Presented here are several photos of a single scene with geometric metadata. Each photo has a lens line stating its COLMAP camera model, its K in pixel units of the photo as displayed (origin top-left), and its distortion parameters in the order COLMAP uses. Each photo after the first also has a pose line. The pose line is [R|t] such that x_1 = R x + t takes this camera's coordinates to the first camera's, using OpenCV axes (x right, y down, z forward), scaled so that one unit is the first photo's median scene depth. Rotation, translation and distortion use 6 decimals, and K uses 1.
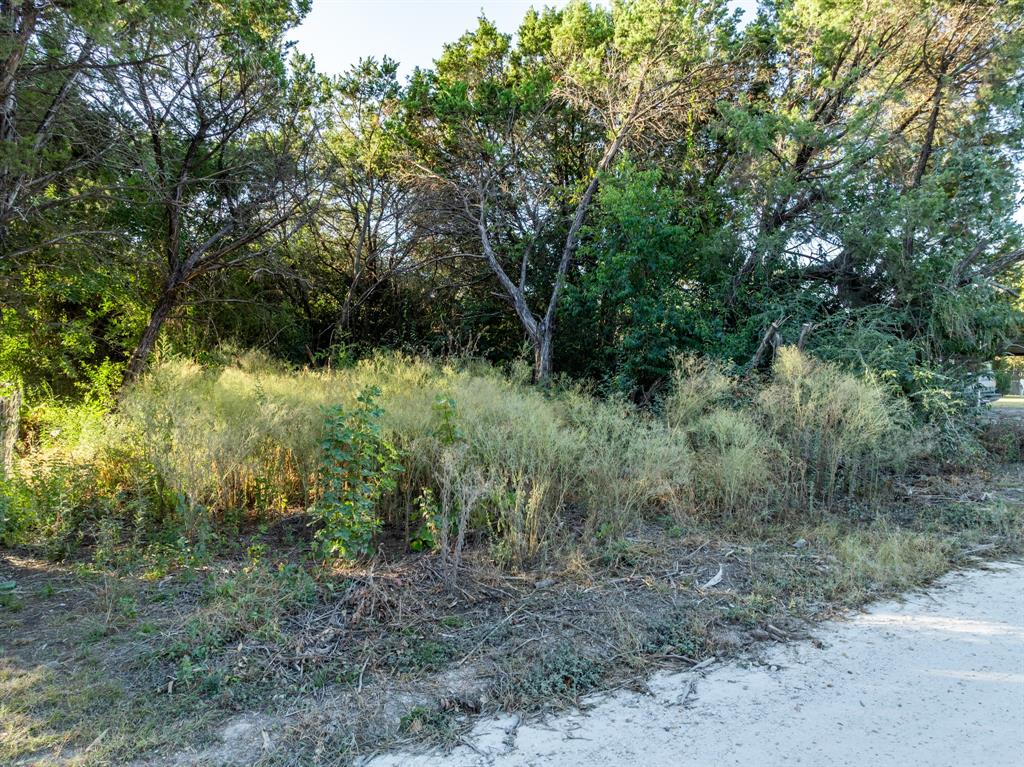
lens RADIAL K [[725.1, 0, 512.0], [0, 725.1, 383.5], [0, 0, 1]] dist [-0.042024, 0.028244]
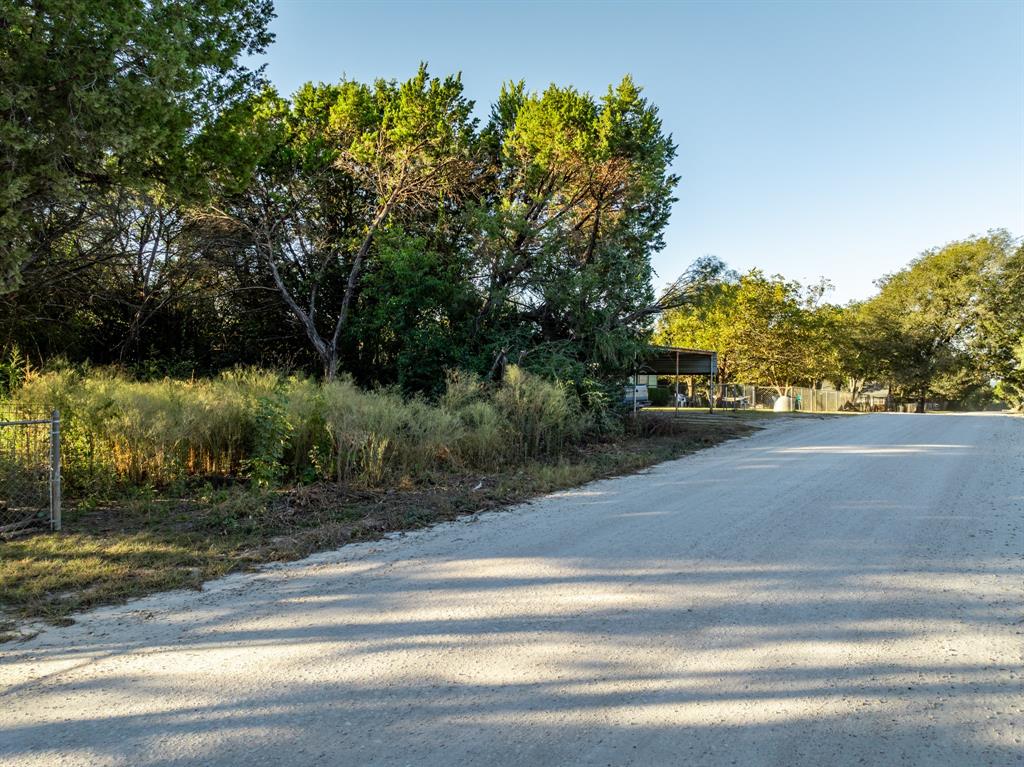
lens RADIAL K [[725.1, 0, 512.0], [0, 725.1, 383.5], [0, 0, 1]] dist [-0.042024, 0.028244]
pose [[0.931479, 0.003270, 0.363781, -0.180715], [0.006399, 0.999658, -0.025369, 0.026890], [-0.363740, 0.025958, 0.931139, -0.445272]]
